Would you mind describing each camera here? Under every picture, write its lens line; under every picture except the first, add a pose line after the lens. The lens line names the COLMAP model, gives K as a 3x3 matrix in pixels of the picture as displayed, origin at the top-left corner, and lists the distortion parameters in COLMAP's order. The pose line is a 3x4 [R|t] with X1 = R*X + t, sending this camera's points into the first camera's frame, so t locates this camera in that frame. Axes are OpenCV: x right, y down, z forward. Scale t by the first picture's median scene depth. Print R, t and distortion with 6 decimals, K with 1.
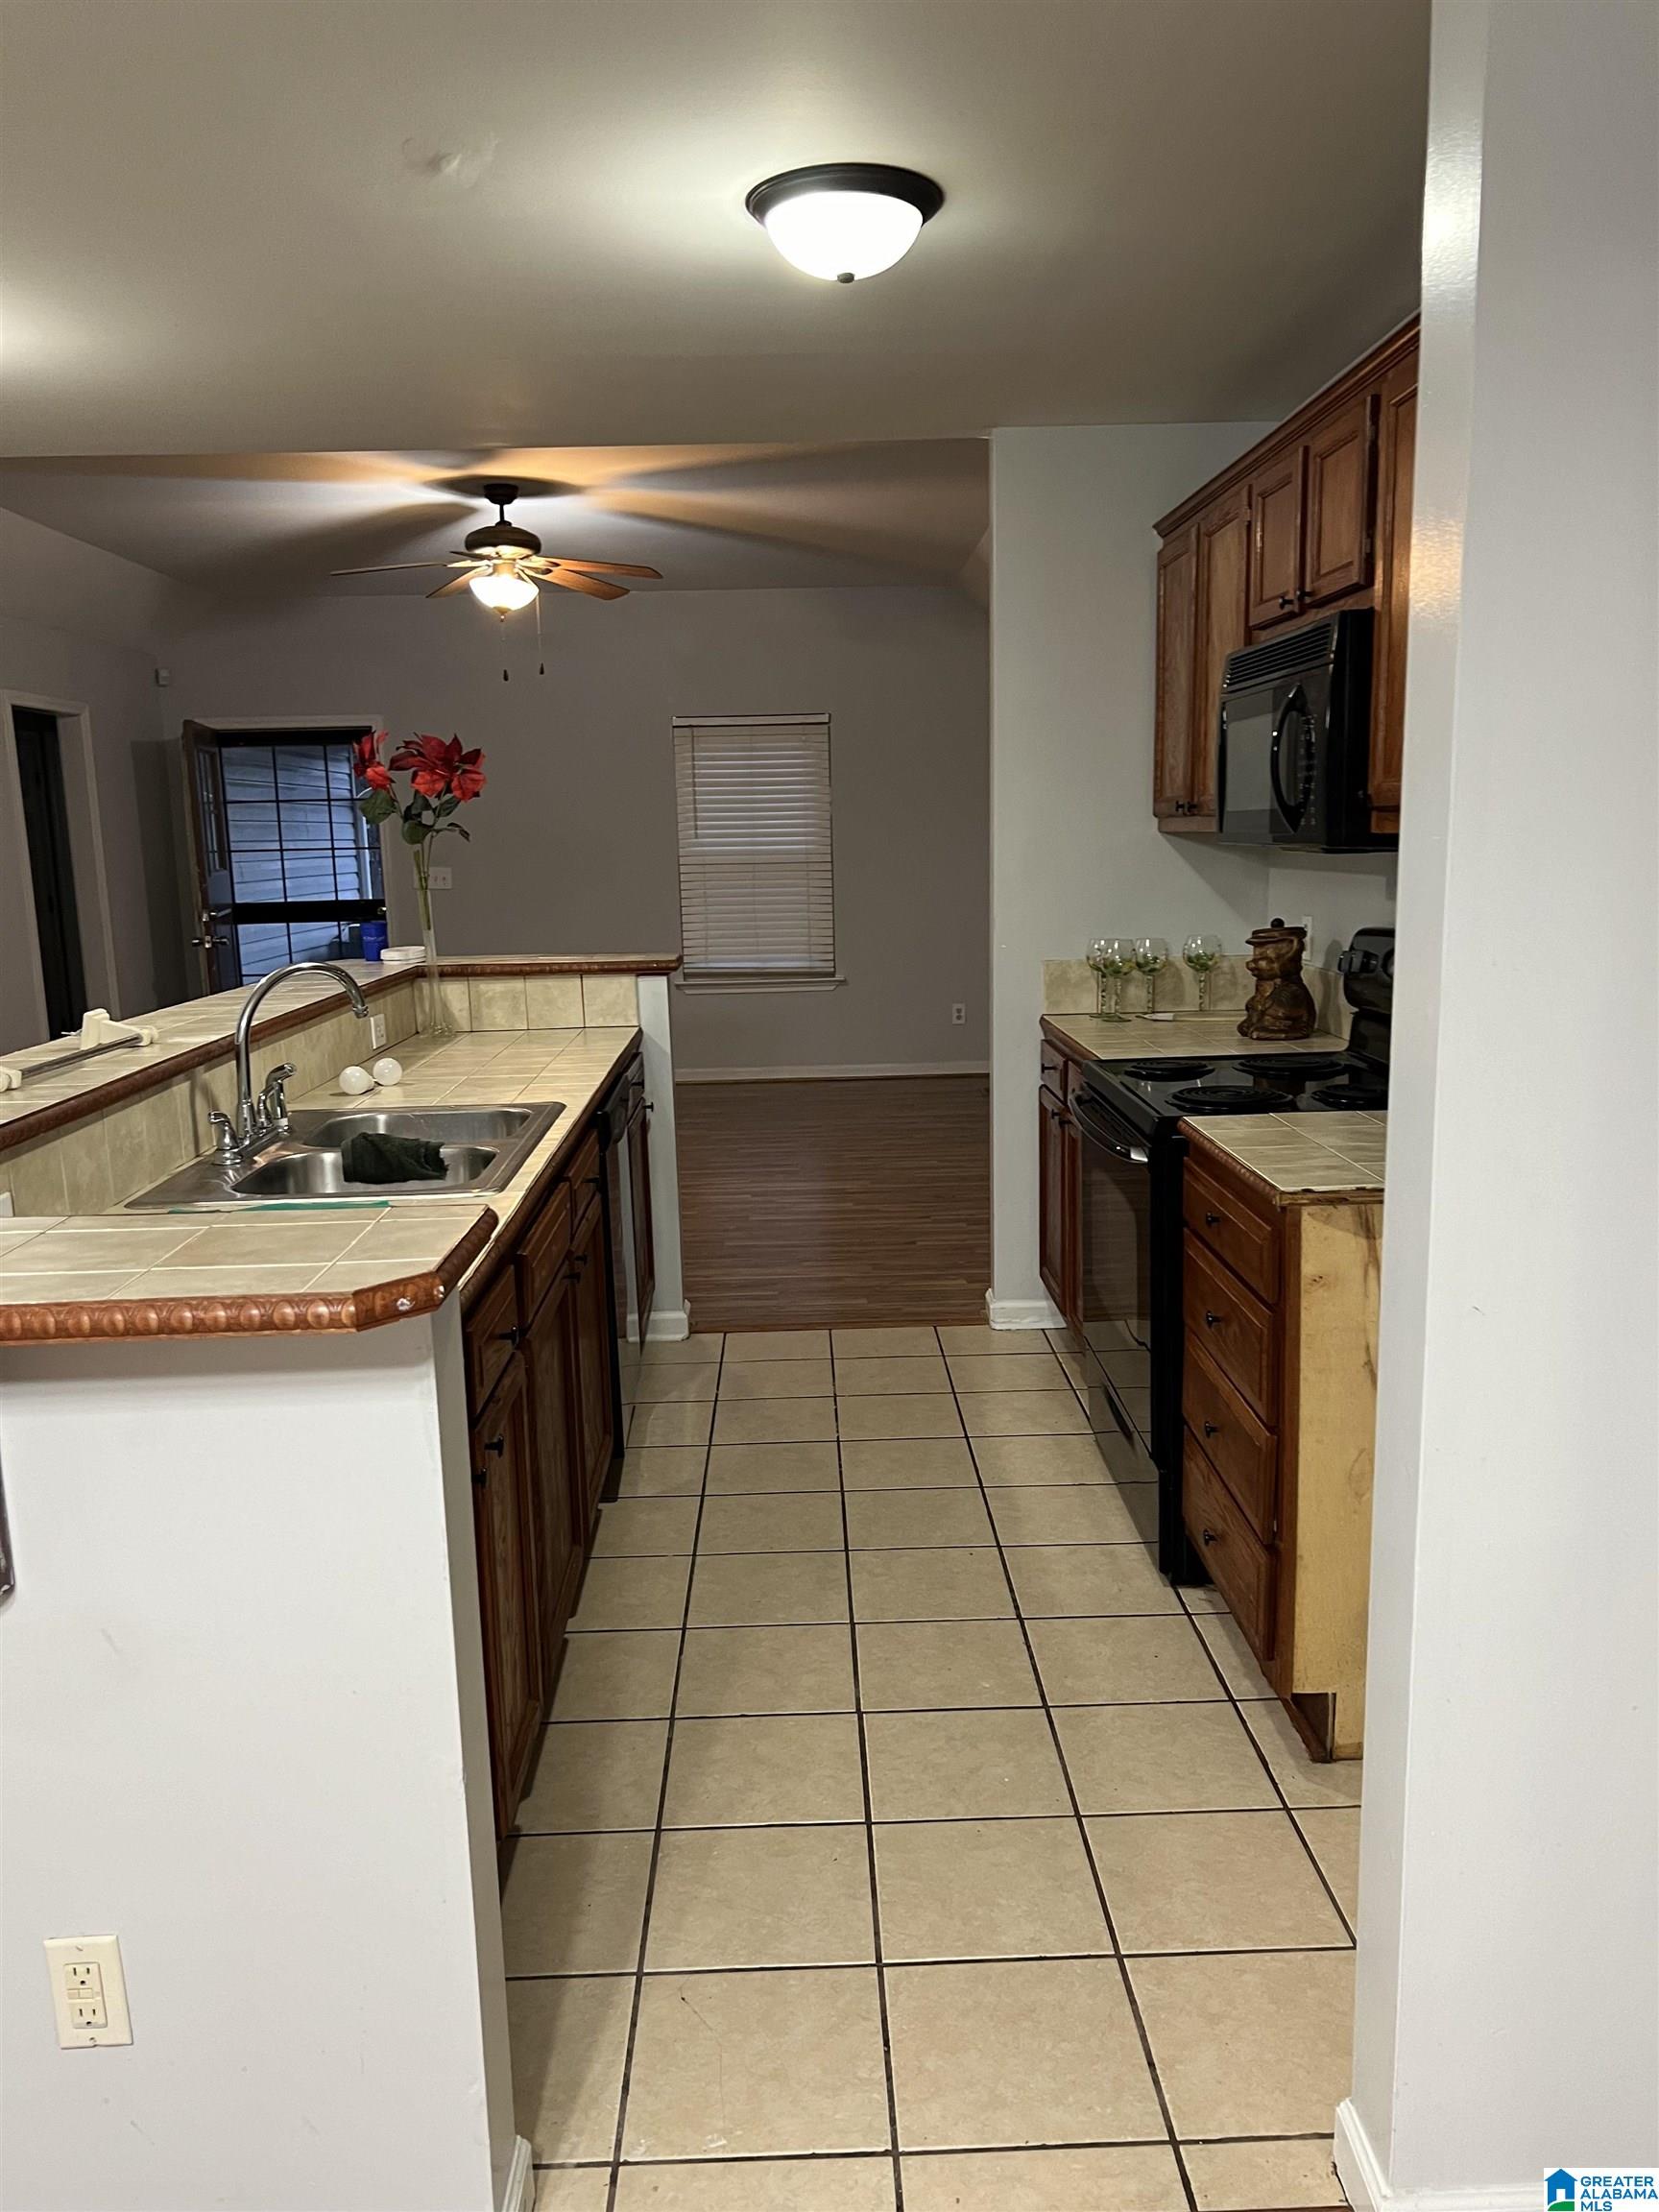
lens RADIAL K [[1668.2, 0, 825.3], [0, 1668.2, 1121.6], [0, 0, 1]] dist [0.055106, -0.010248]
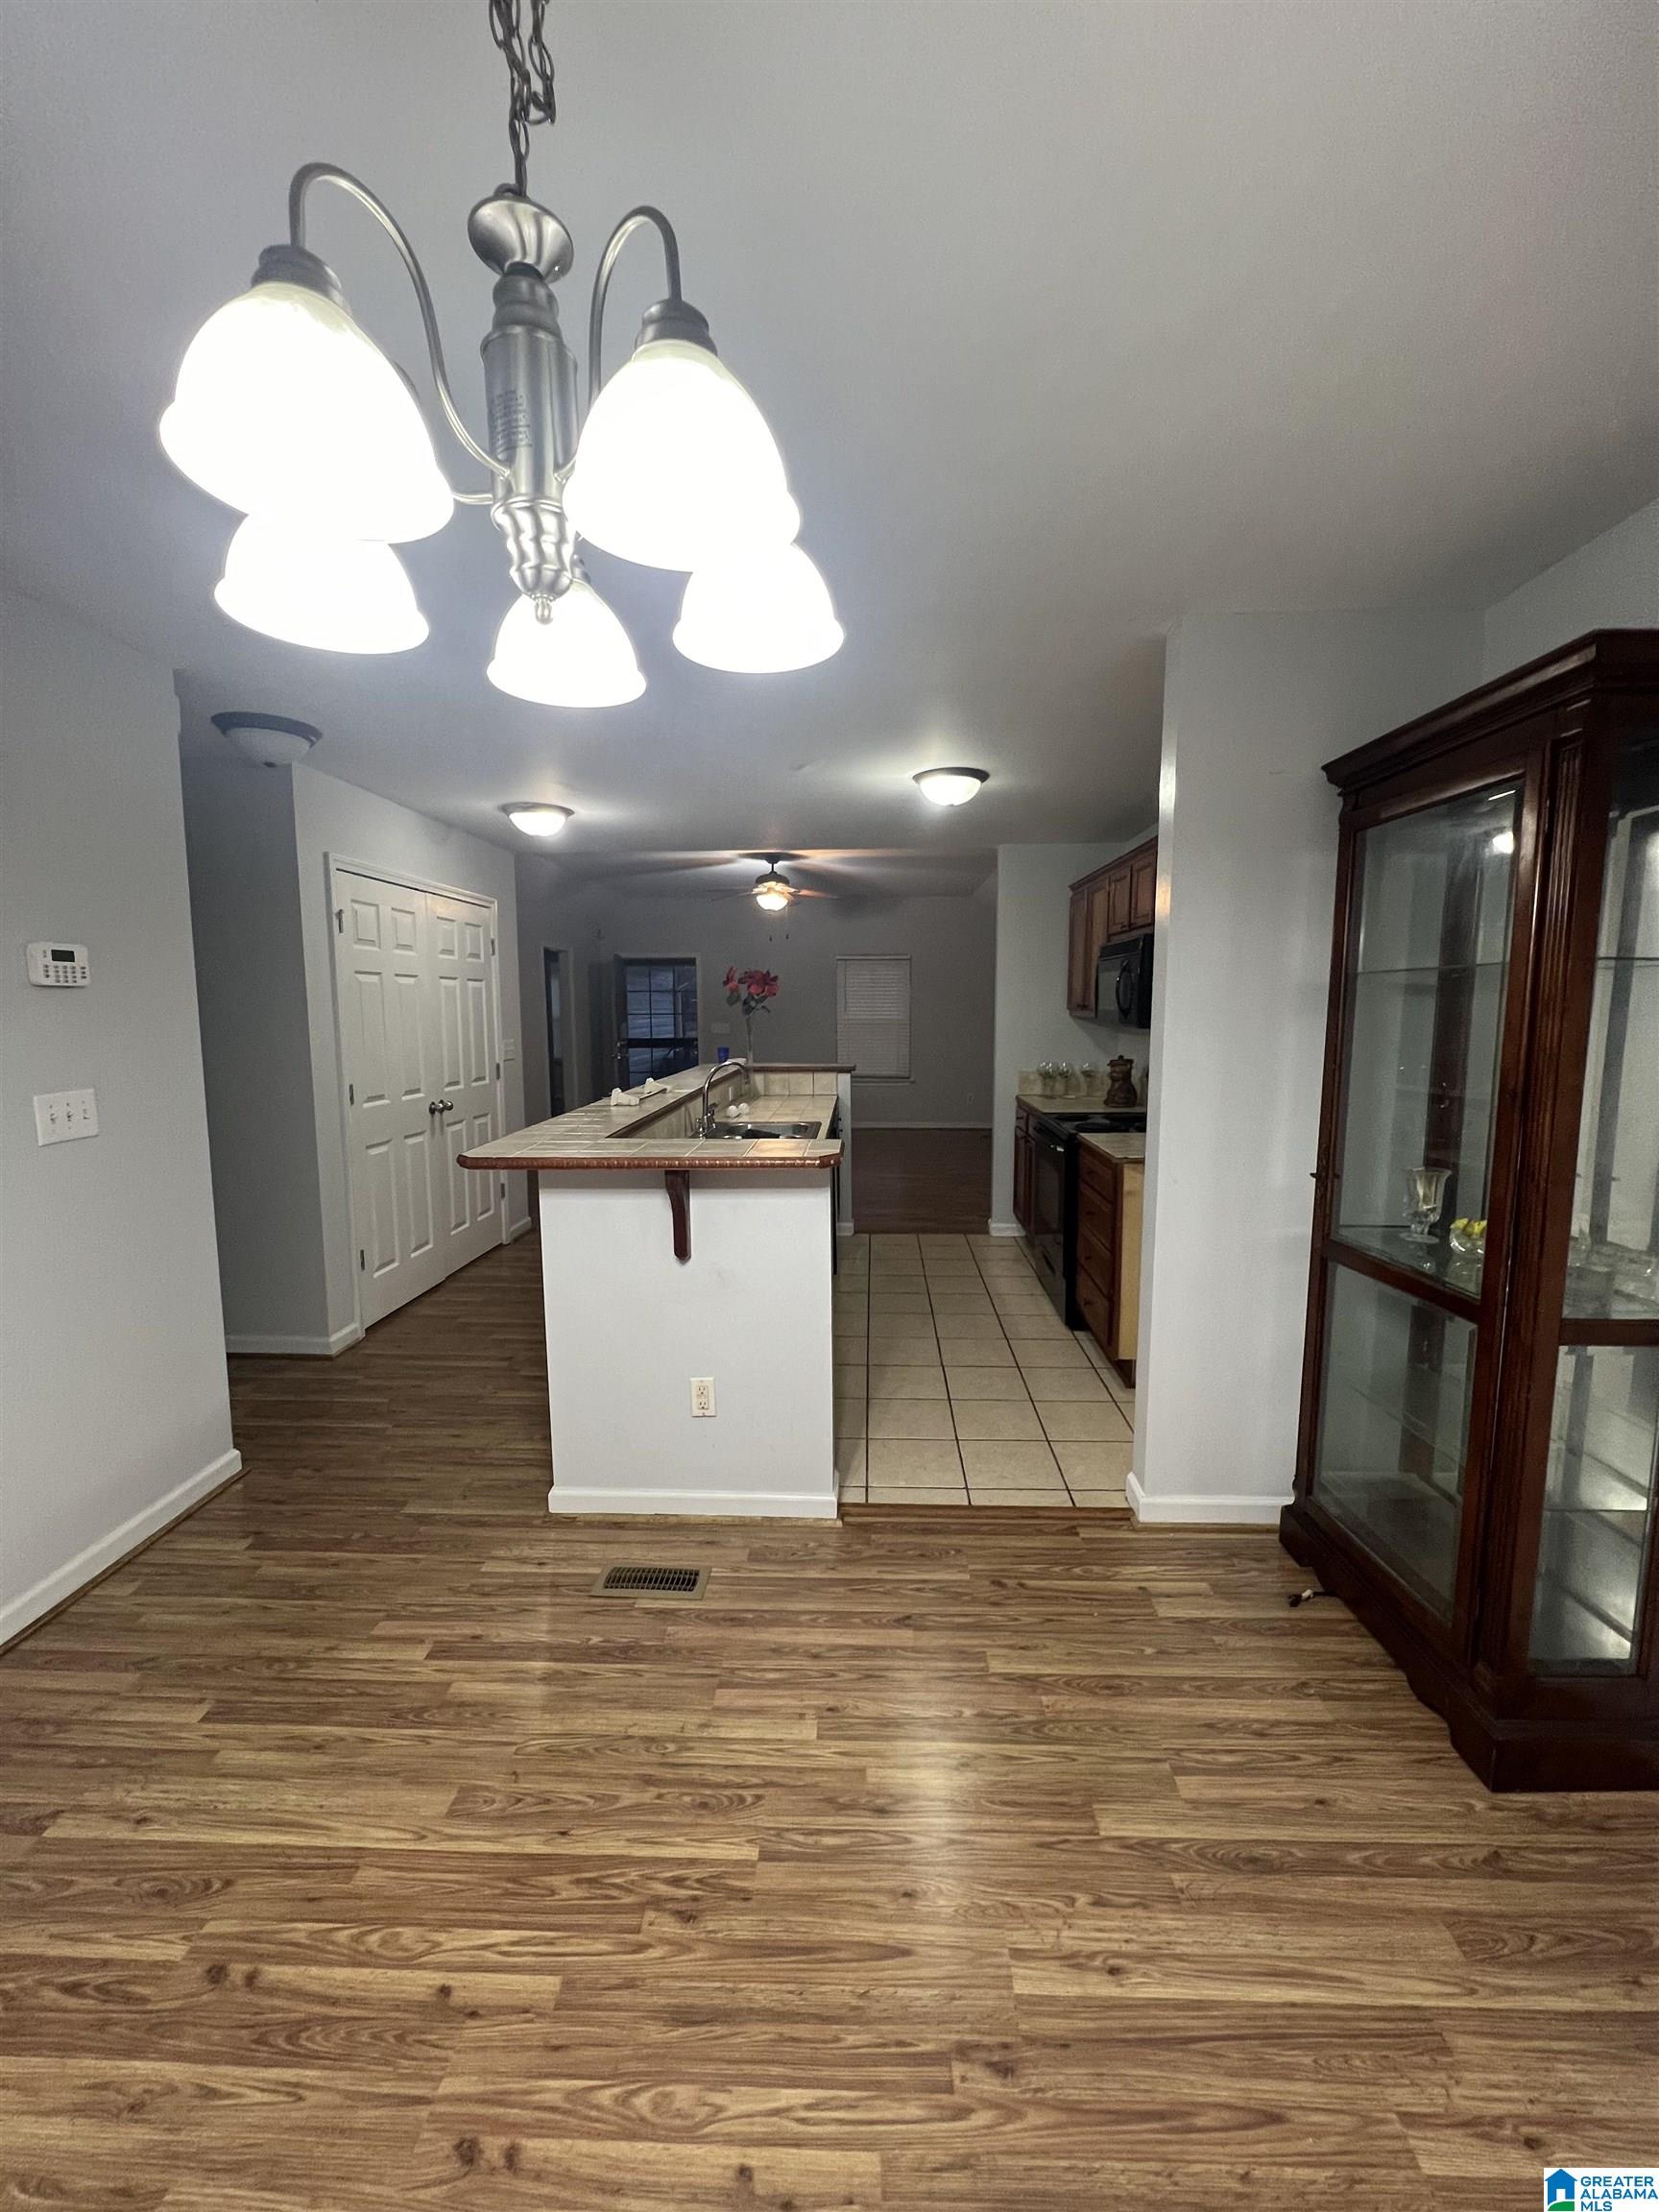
lens RADIAL K [[890.5, 0, 837.4], [0, 890.5, 1098.1], [0, 0, 1]] dist [0.000260, 0.000206]
pose [[0.997986, 0.028169, -0.056838, -0.049059], [-0.032056, 0.997124, -0.068680, 0.034393], [0.054740, 0.070364, 0.996018, -0.238498]]
